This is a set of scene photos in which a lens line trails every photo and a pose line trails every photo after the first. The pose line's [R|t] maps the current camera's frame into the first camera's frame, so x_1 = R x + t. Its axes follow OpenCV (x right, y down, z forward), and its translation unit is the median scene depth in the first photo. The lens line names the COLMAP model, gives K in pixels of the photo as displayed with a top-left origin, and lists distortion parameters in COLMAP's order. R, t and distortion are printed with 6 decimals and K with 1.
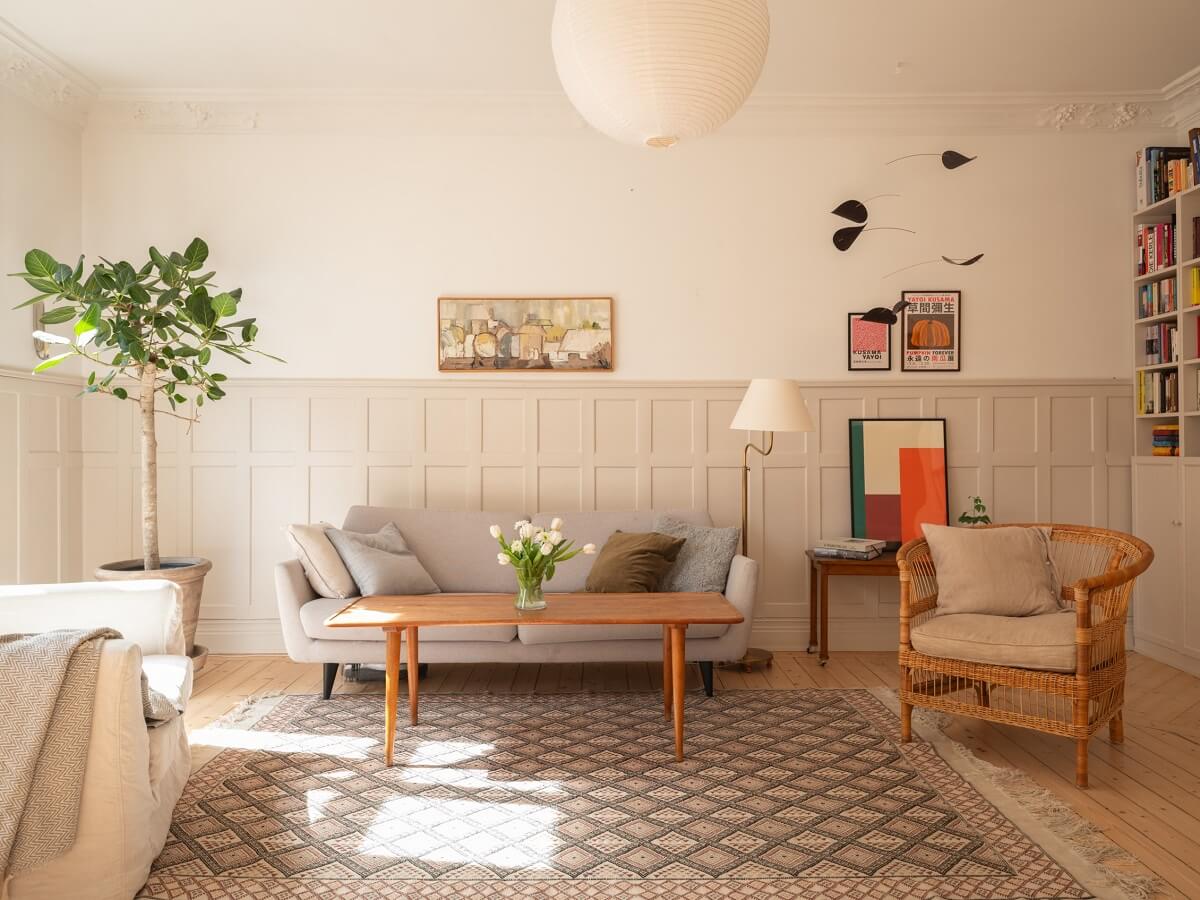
lens RADIAL K [[888.5, 0, 601.9], [0, 888.5, 448.3], [0, 0, 1]] dist [0.021323, -0.032183]
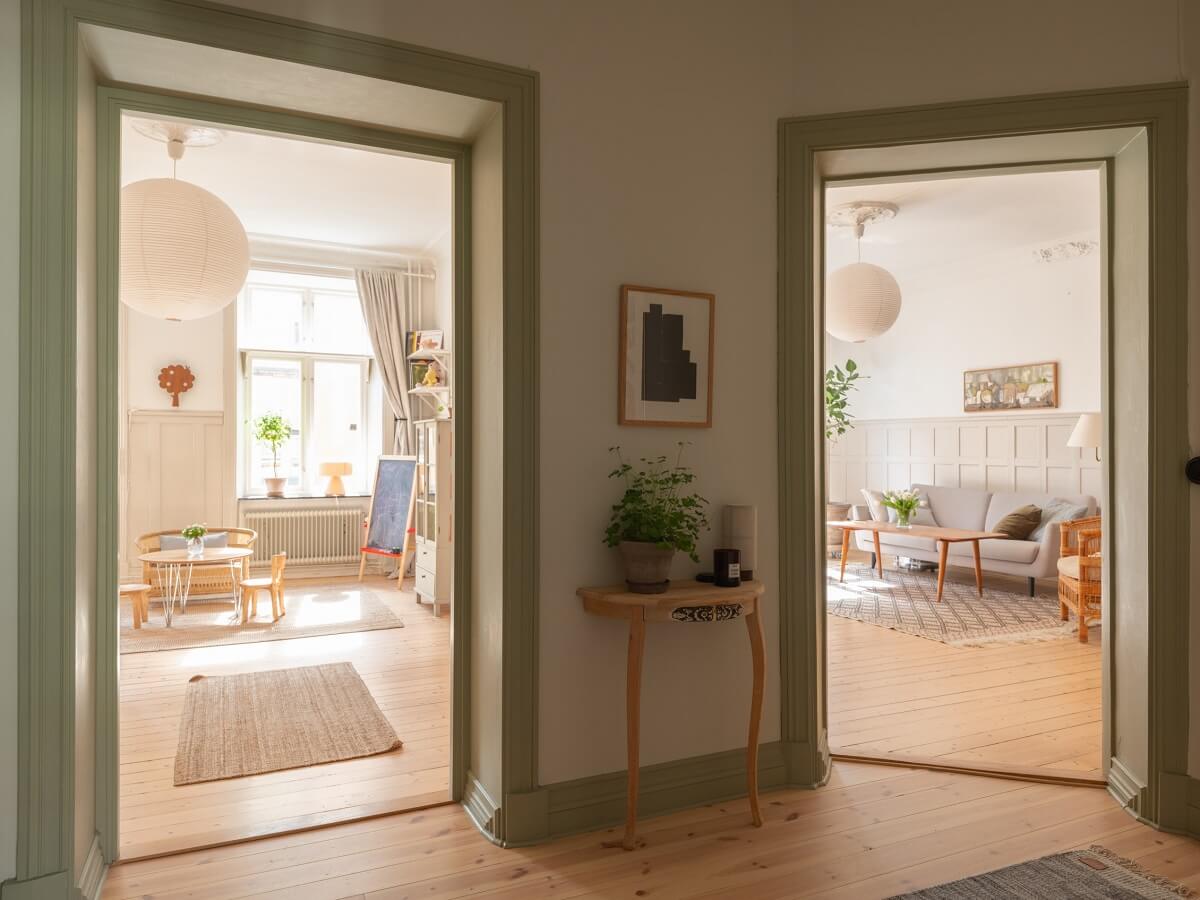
lens RADIAL K [[786.5, 0, 598.7], [0, 786.5, 447.8], [0, 0, 1]] dist [0.040527, -0.024308]
pose [[0.429540, 0.000793, -0.903047, 1.053101], [-0.000658, 1.000000, 0.000565, -0.015844], [0.903047, 0.000352, 0.429541, -0.406040]]
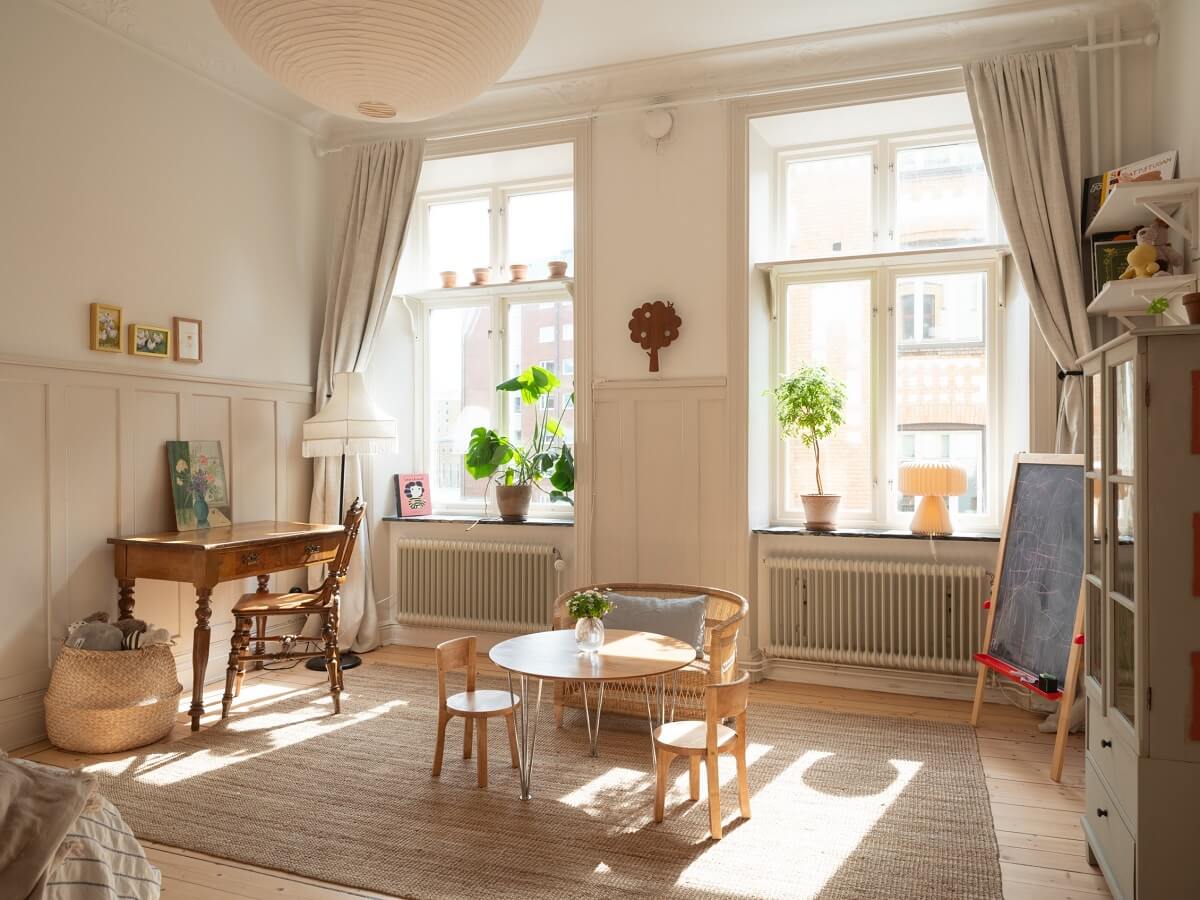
lens RADIAL K [[888.5, 0, 589.7], [0, 888.5, 444.0], [0, 0, 1]] dist [0.021323, -0.032183]
pose [[-0.349566, -0.004591, -0.936901, 0.330264], [0.003961, 0.999972, -0.006378, -0.004495], [0.936903, -0.005941, -0.349538, -0.203735]]
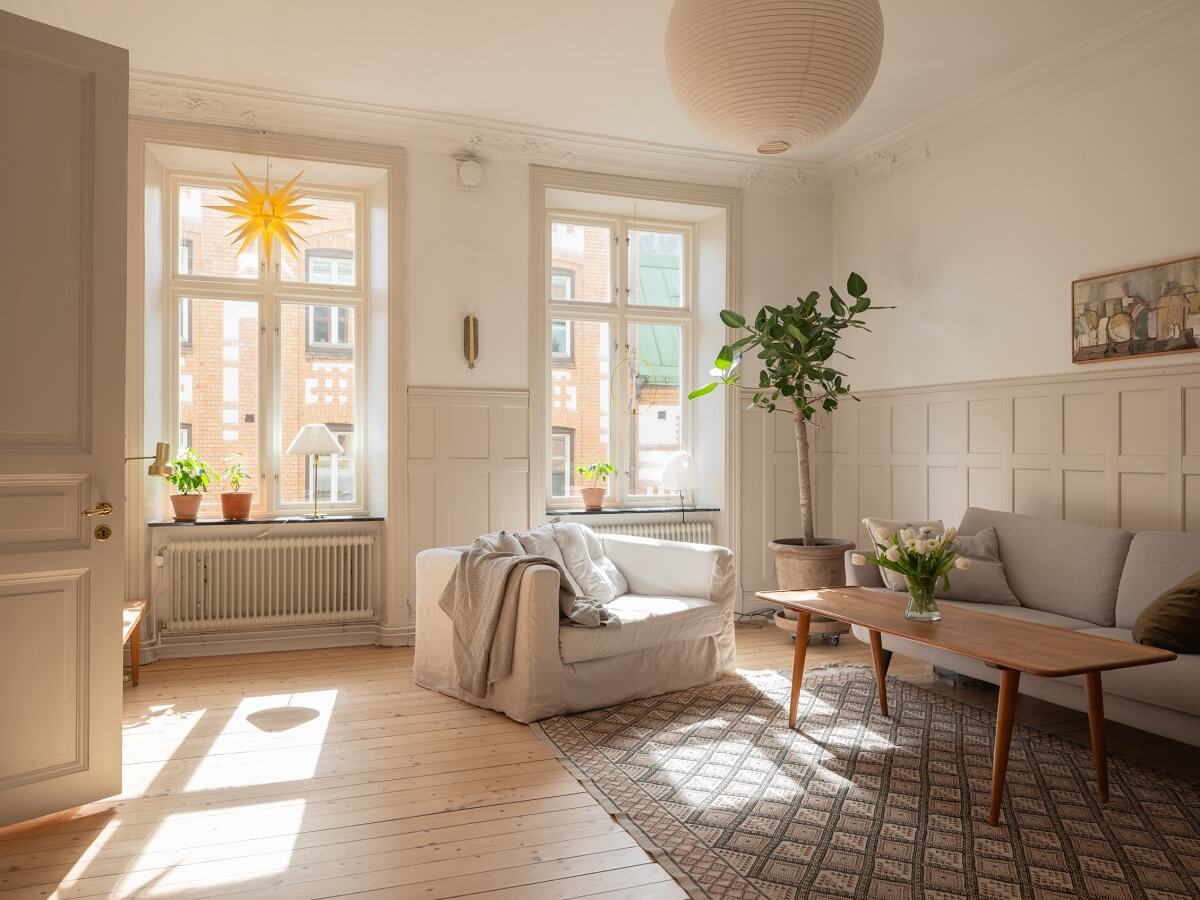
lens RADIAL K [[890.2, 0, 586.2], [0, 890.2, 451.3], [0, 0, 1]] dist [0.040070, -0.052138]
pose [[0.357317, 0.003511, -0.933977, 0.530286], [-0.000035, 0.999993, 0.003746, -0.002228], [0.933983, -0.001305, 0.357315, 0.245840]]
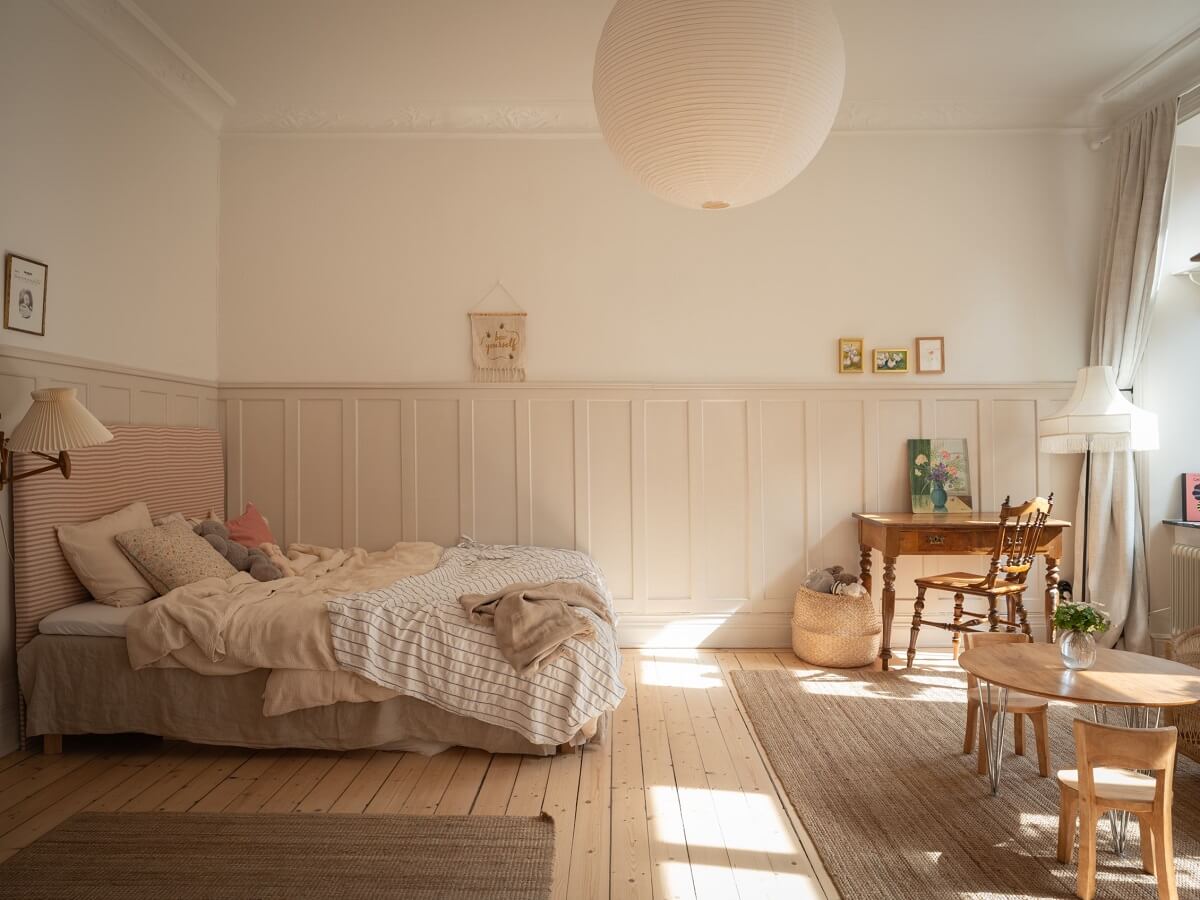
lens RADIAL K [[839.6, 0, 591.9], [0, 839.6, 447.8], [0, 0, 1]] dist [-0.001954, -0.012935]
pose [[-0.999833, 0.003717, 0.017909, 0.009116], [0.003605, 0.999973, -0.006327, 0.000893], [-0.017932, -0.006261, -0.999820, 0.141026]]
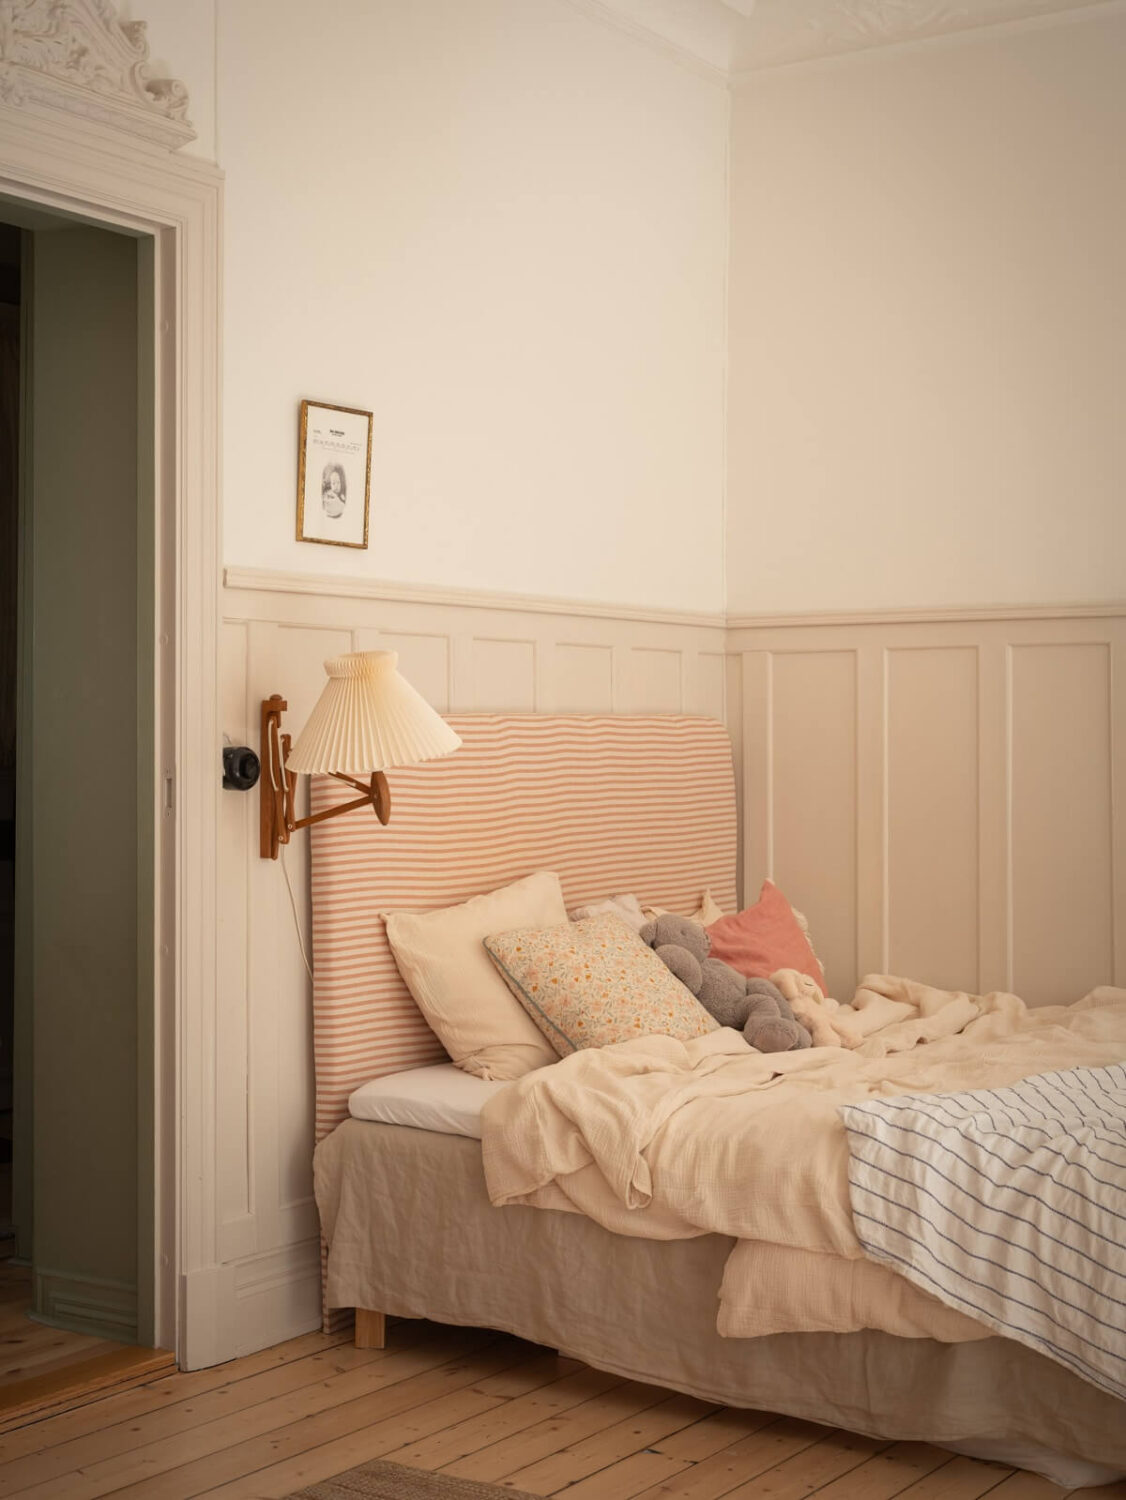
lens RADIAL K [[2137.8, 0, 567.2], [0, 2137.8, 752.8], [0, 0, 1]] dist [-0.018537, 0.000000]
pose [[-0.824258, 0.000588, 0.566214, -0.127128], [0.000276, 1.000000, -0.000636, -0.009494], [-0.566215, -0.000368, -0.824258, 0.171435]]
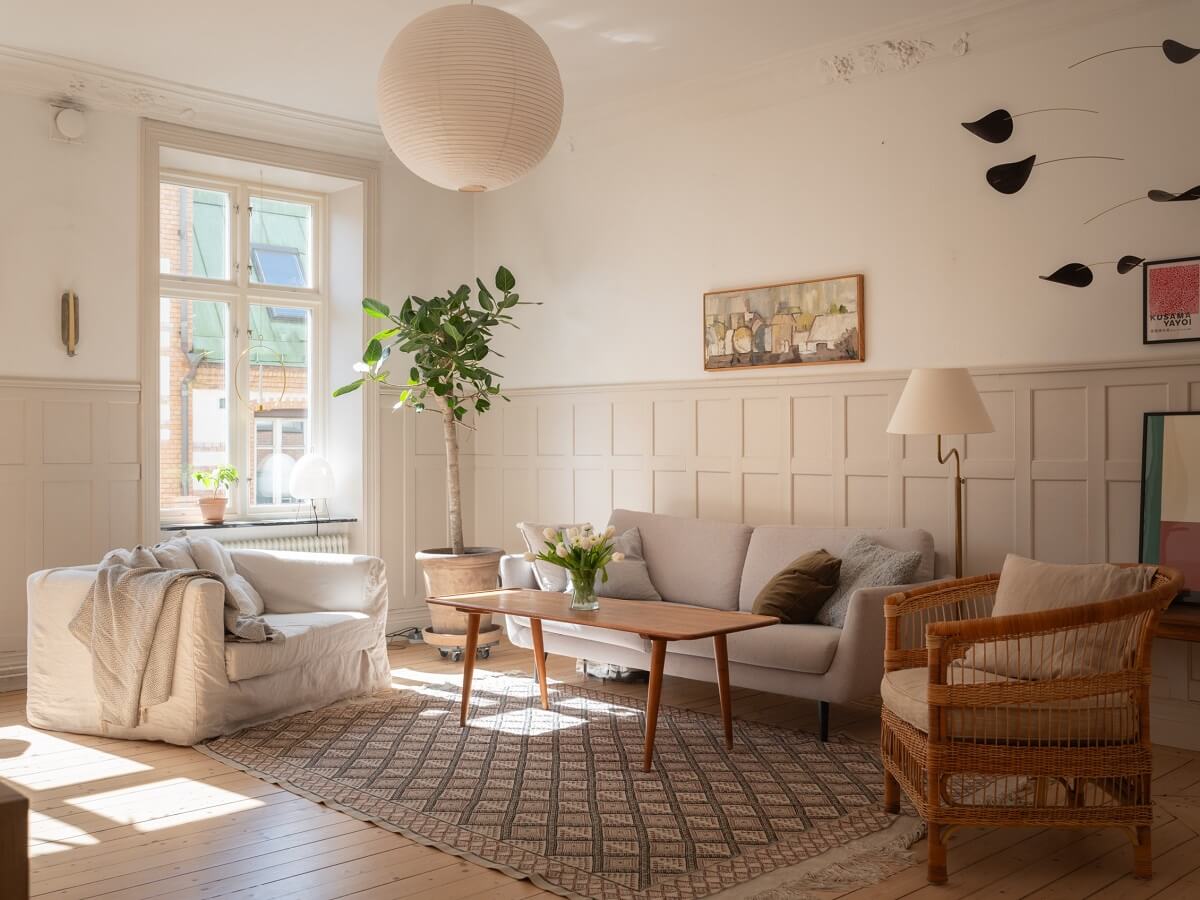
lens RADIAL K [[1220.5, 0, 562.6], [0, 1220.5, 447.3], [0, 0, 1]] dist [0.001818, 0.000000]
pose [[0.679842, 0.000597, -0.733358, 0.732443], [0.000960, 0.999998, 0.001705, -0.008501], [0.733358, -0.001863, 0.679840, 0.007508]]
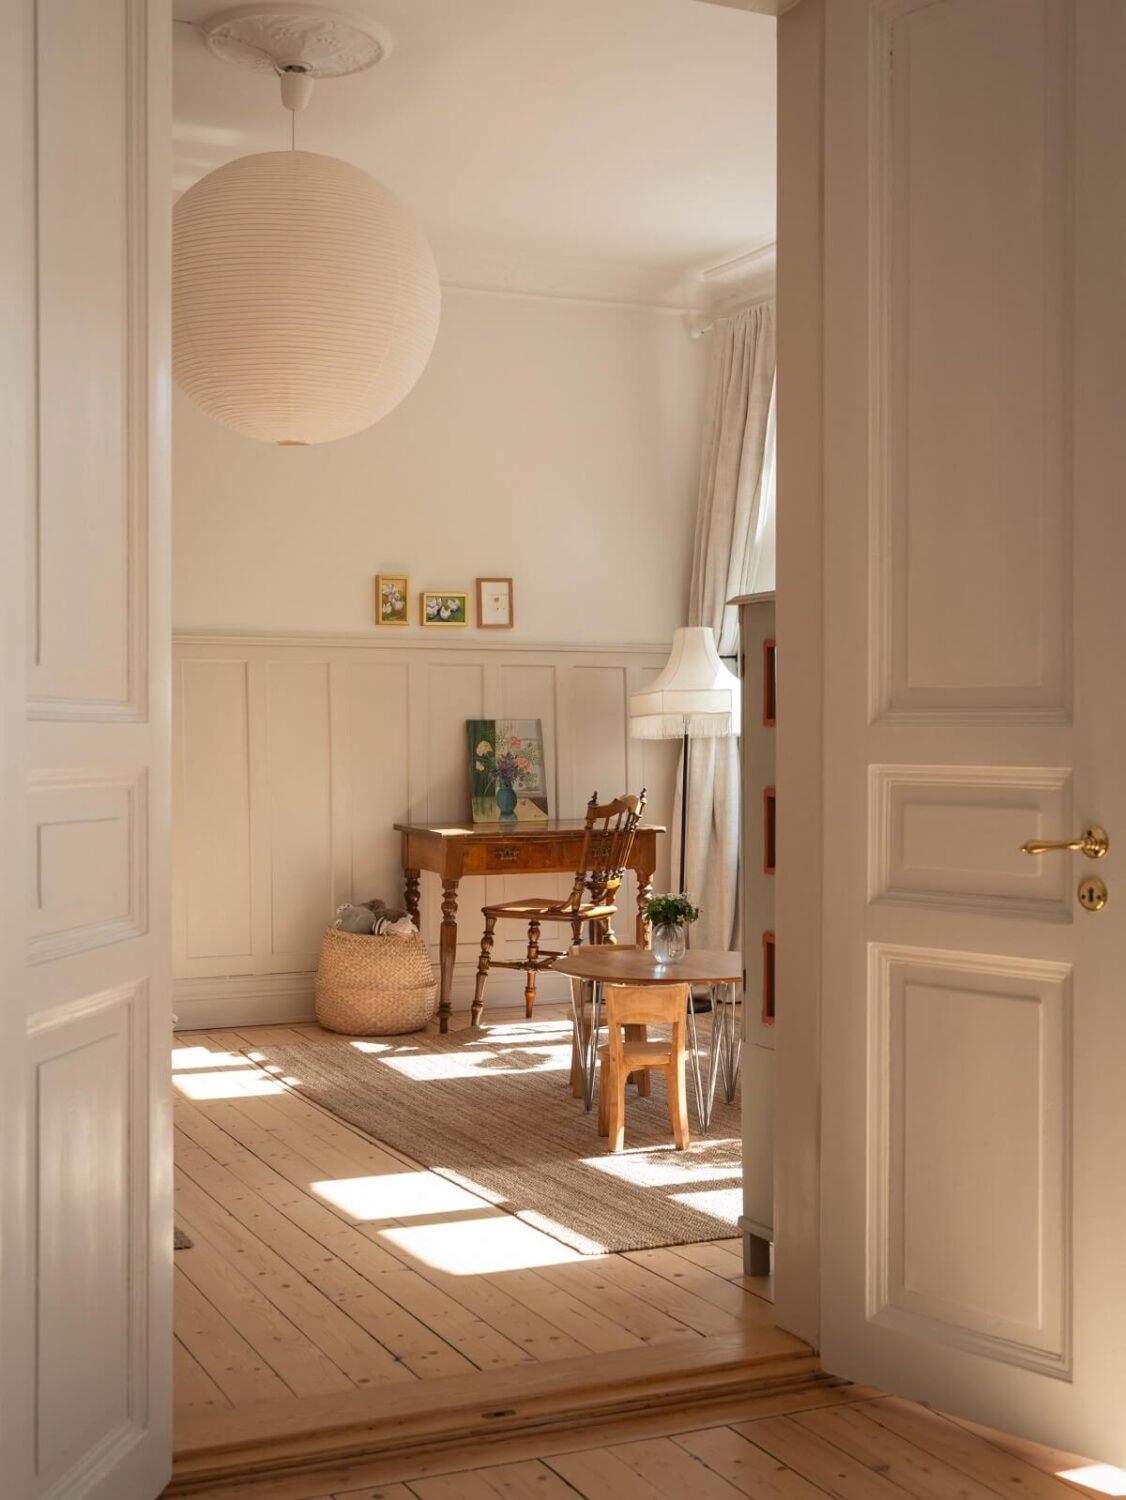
lens RADIAL K [[1868.6, 0, 548.3], [0, 1868.6, 762.8], [0, 0, 1]] dist [-0.020097, 0.000000]
pose [[-0.907579, 0.009523, -0.419774, 0.271003], [0.004780, 0.999912, 0.012350, 0.003201], [0.419854, 0.009203, -0.907545, 0.637647]]
